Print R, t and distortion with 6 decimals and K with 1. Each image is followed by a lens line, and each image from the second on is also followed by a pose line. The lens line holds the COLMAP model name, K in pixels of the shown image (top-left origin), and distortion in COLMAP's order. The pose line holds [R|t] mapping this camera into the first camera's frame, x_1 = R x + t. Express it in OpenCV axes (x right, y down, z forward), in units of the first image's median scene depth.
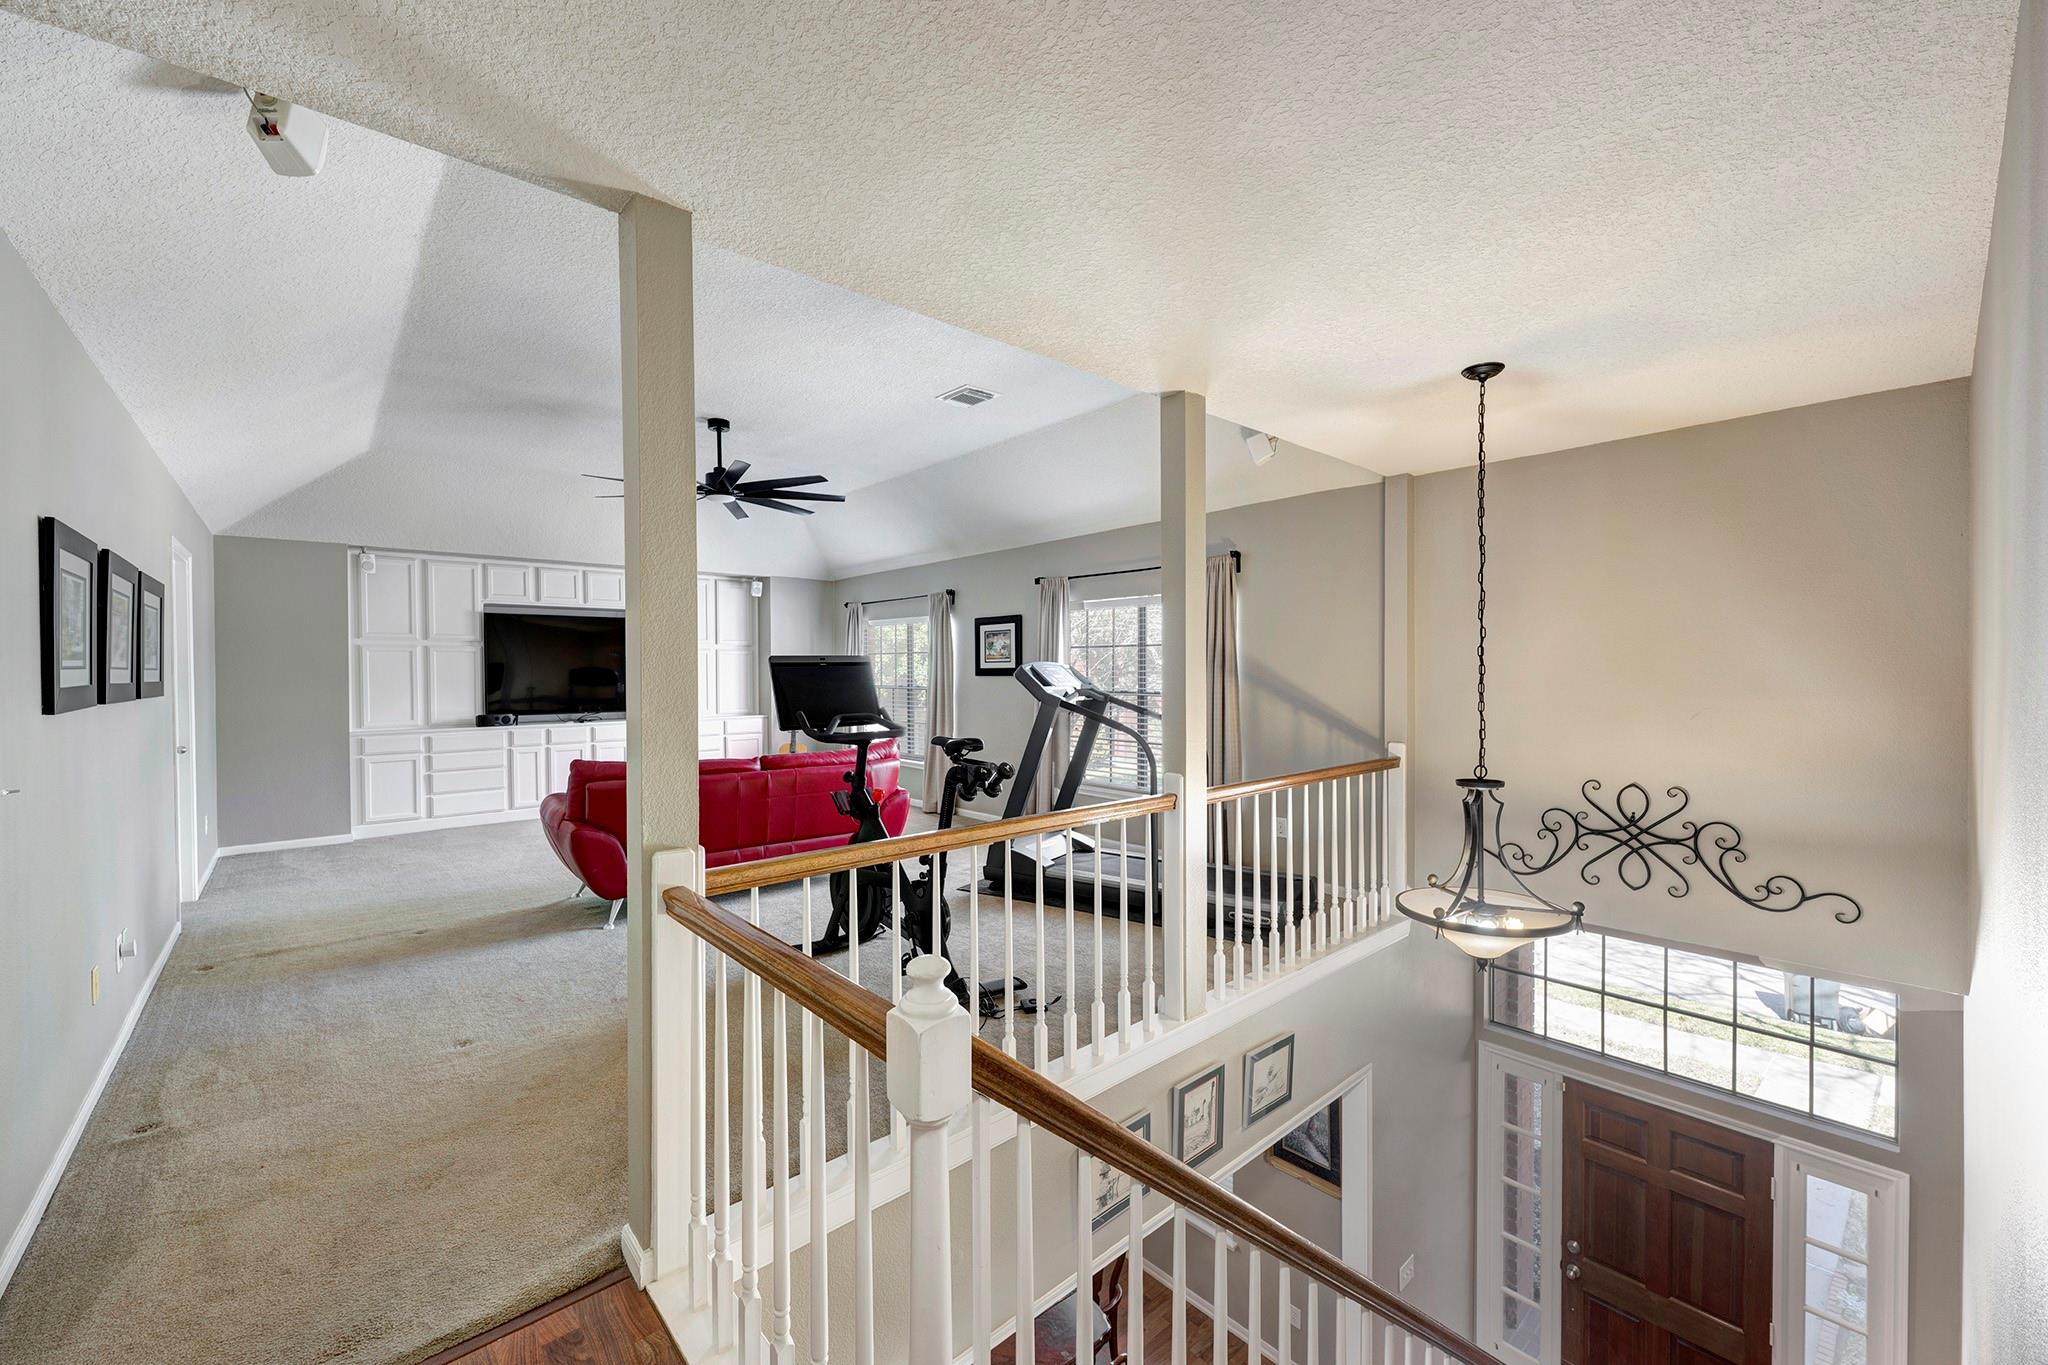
lens RADIAL K [[804.0, 0, 1023.8], [0, 804.0, 675.8], [0, 0, 1]] dist [0.001230, 0.000129]
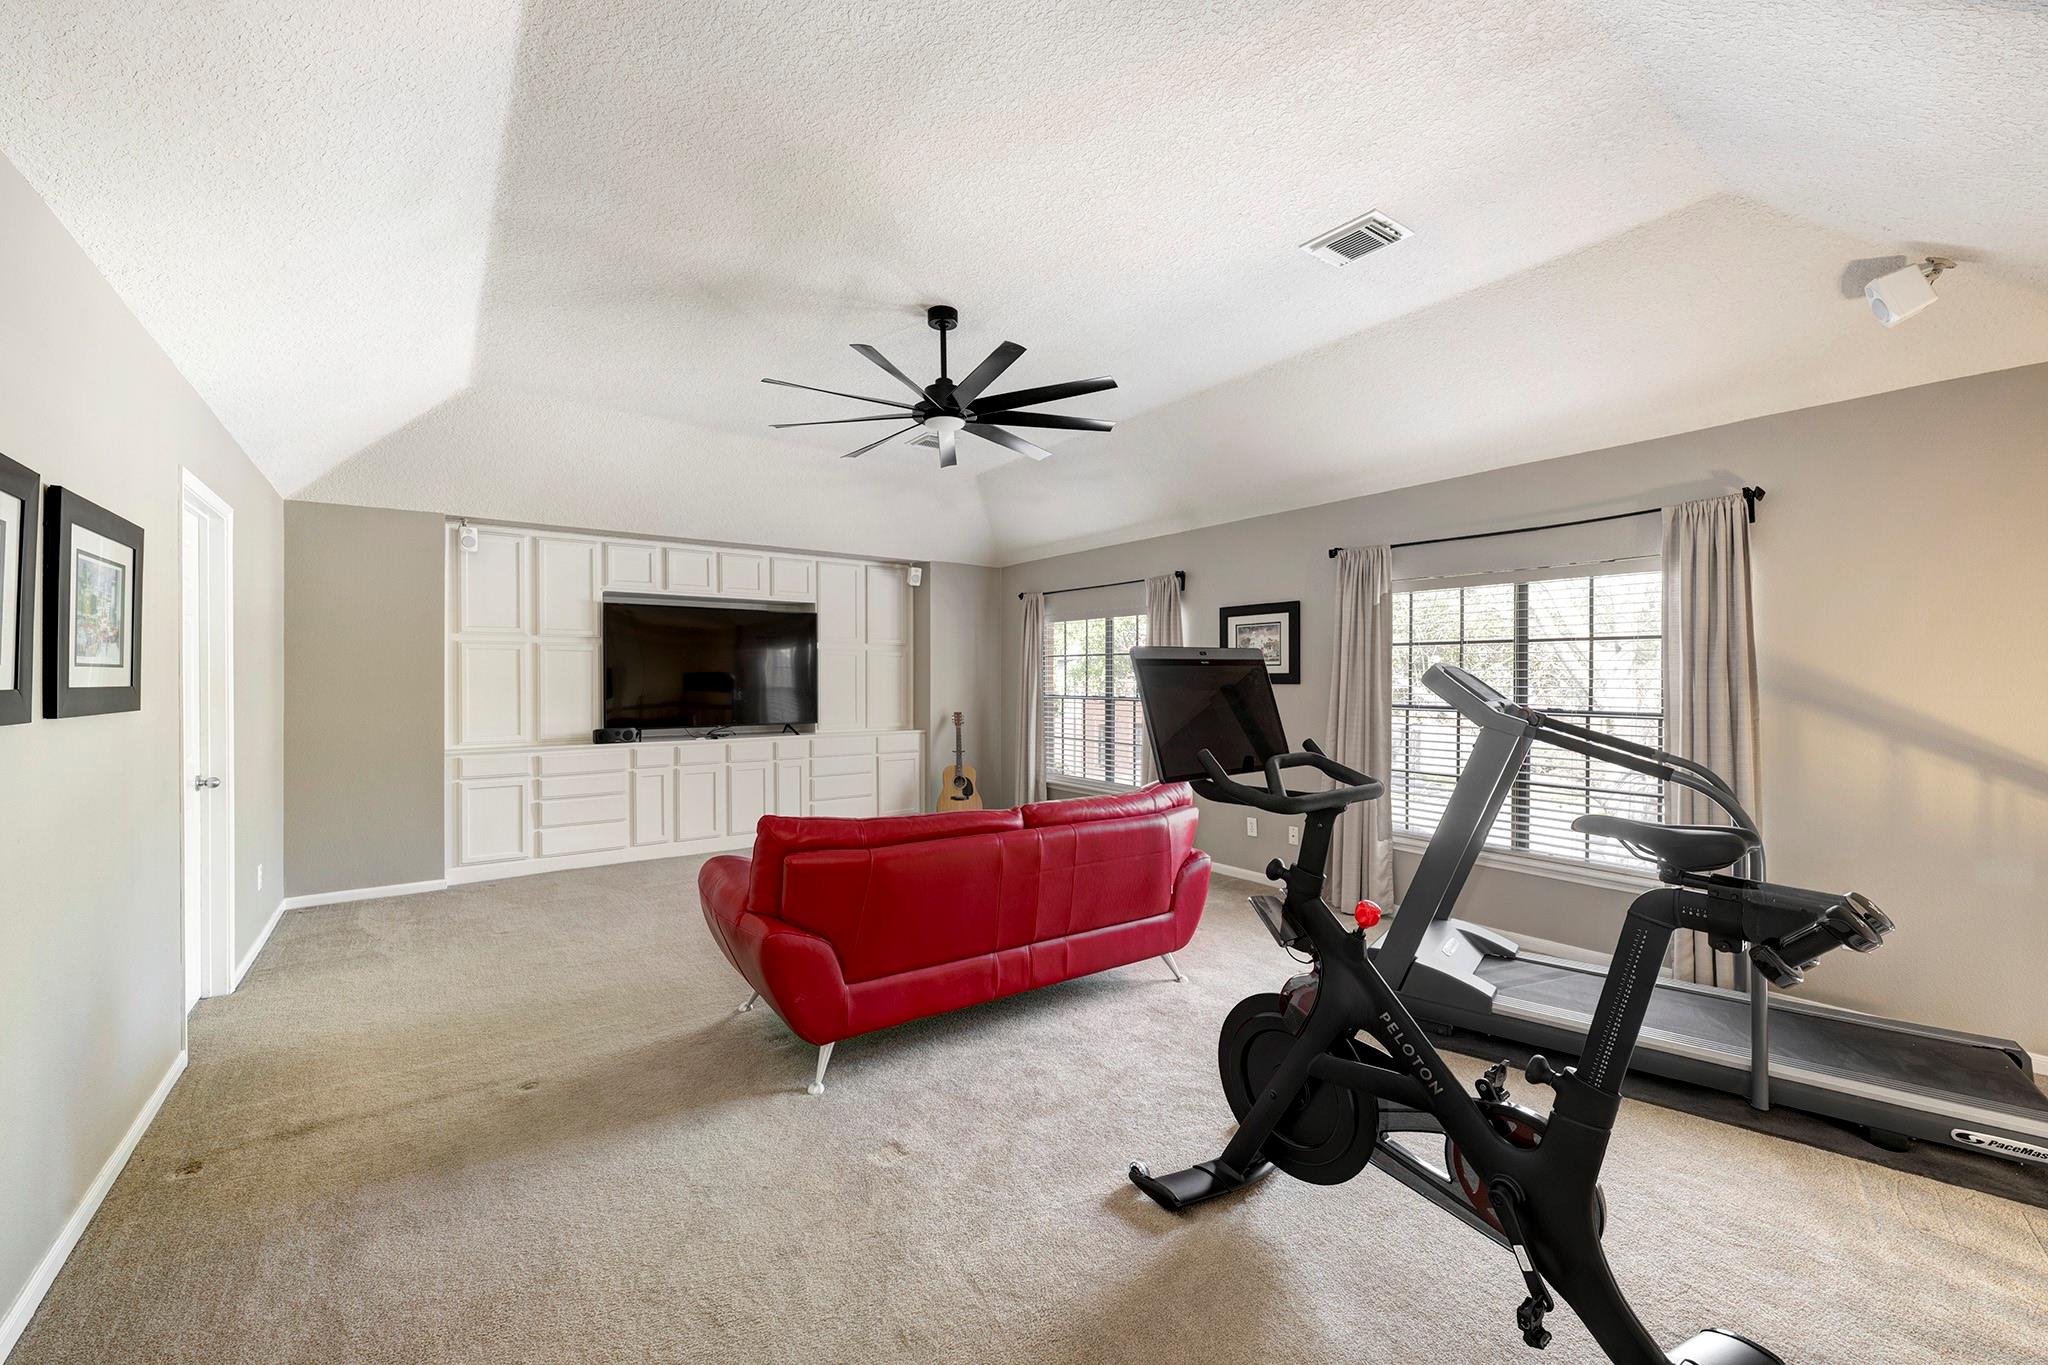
lens RADIAL K [[804.0, 0, 1025.7], [0, 804.0, 675.8], [0, 0, 1]] dist [0.001230, 0.000129]
pose [[0.996185, 0.004792, -0.087135, -0.187408], [-0.005563, 0.999948, -0.008603, 0.000089], [0.087089, 0.009054, 0.996159, 0.245202]]
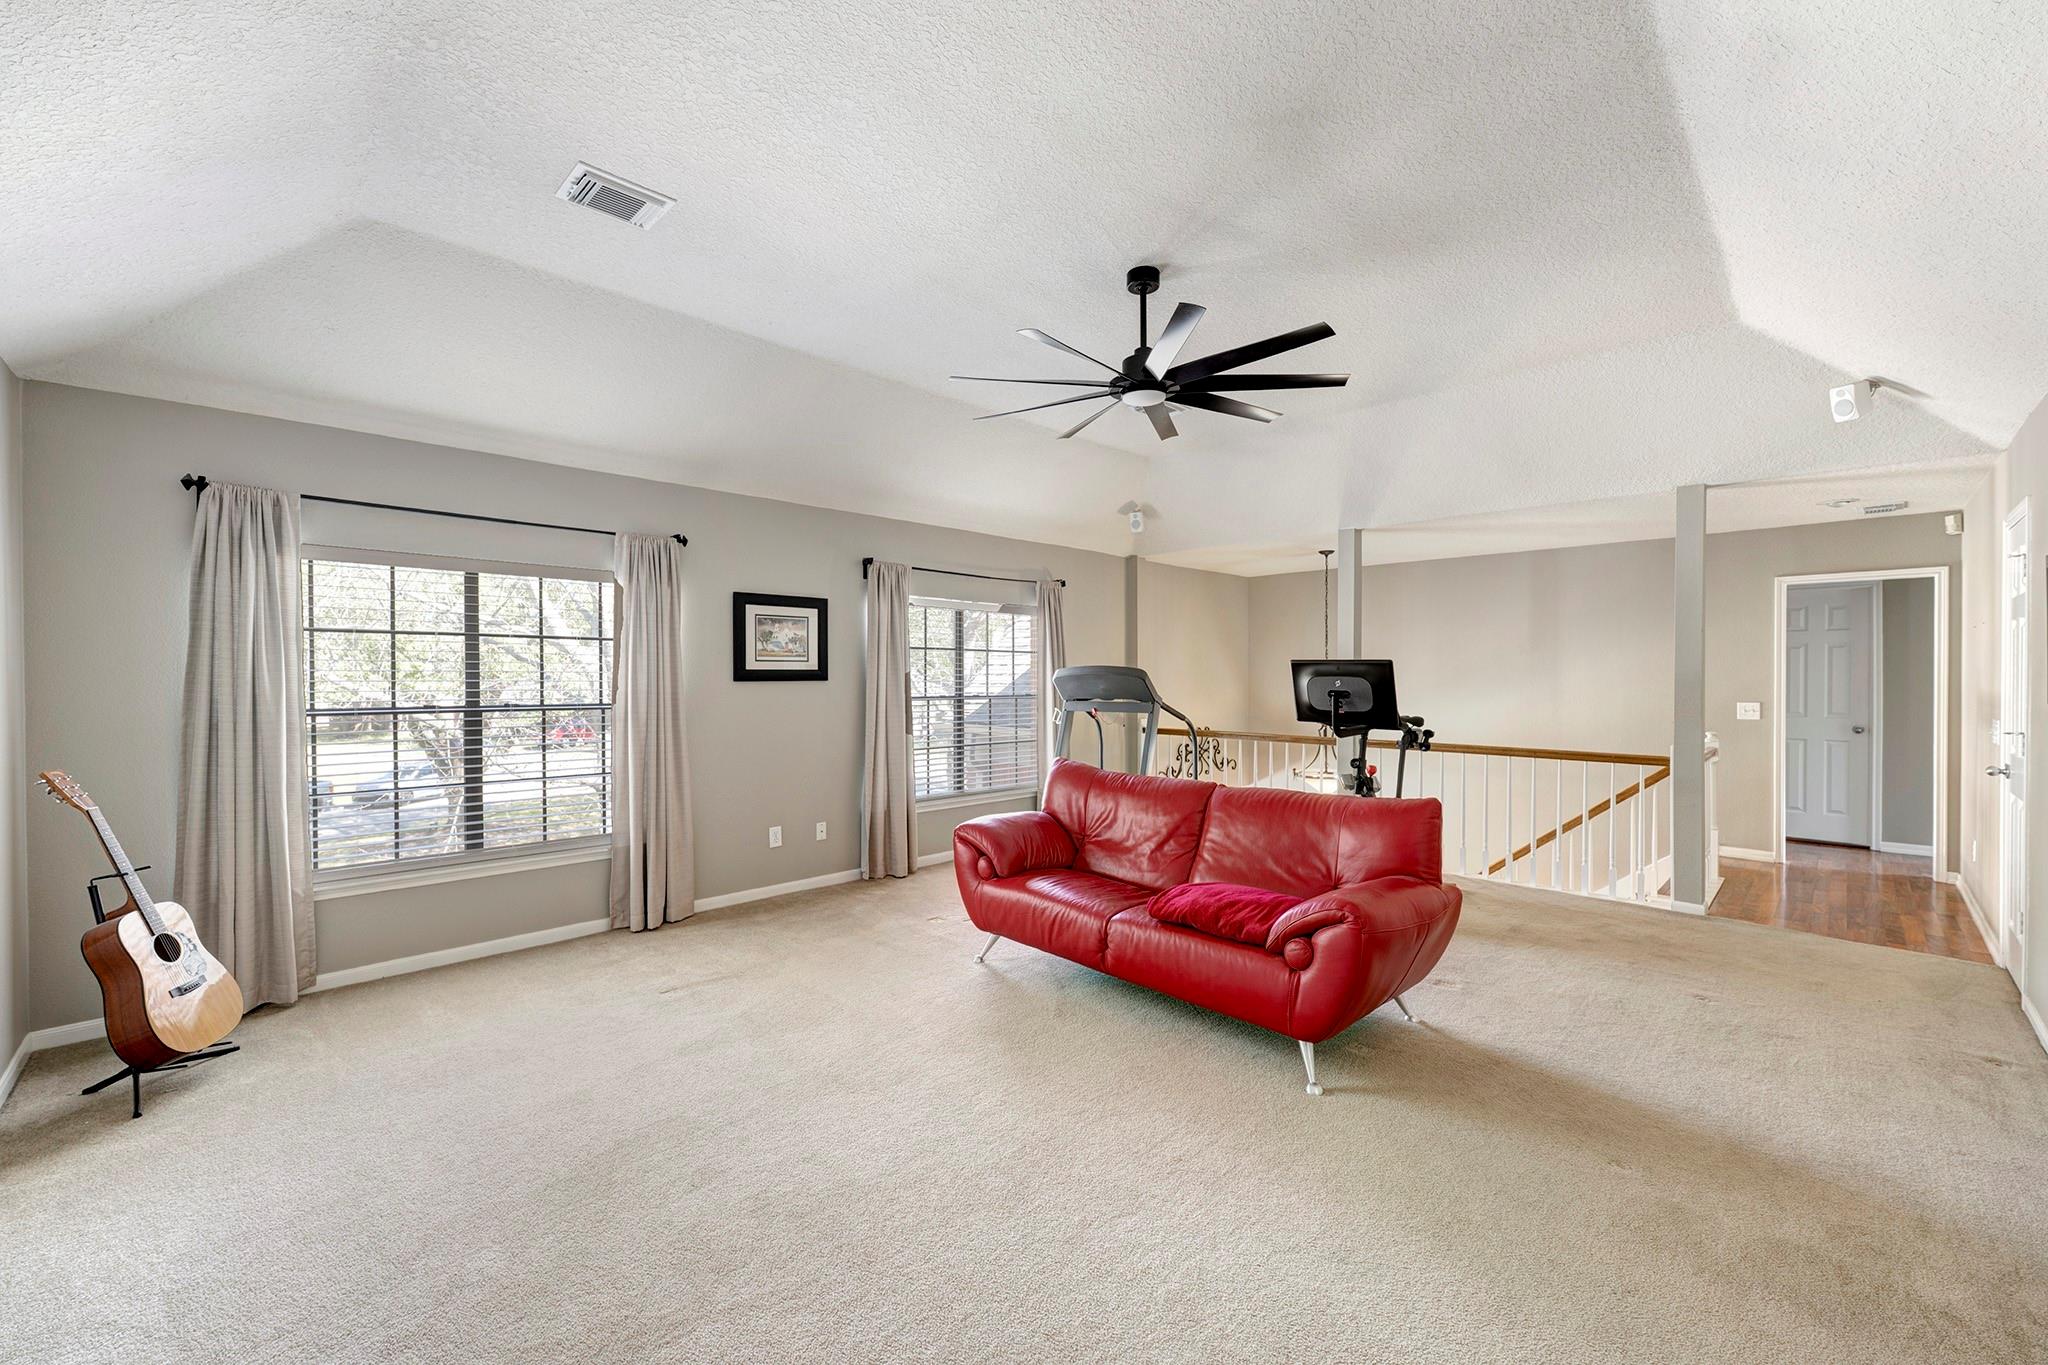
lens RADIAL K [[804.0, 0, 1027.2], [0, 804.0, 680.3], [0, 0, 1]] dist [0.001230, 0.000129]
pose [[-0.056969, -0.001129, 0.998375, -0.755948], [0.008923, 0.999959, 0.001640, -0.000127], [-0.998336, 0.009002, -0.056956, 0.853765]]
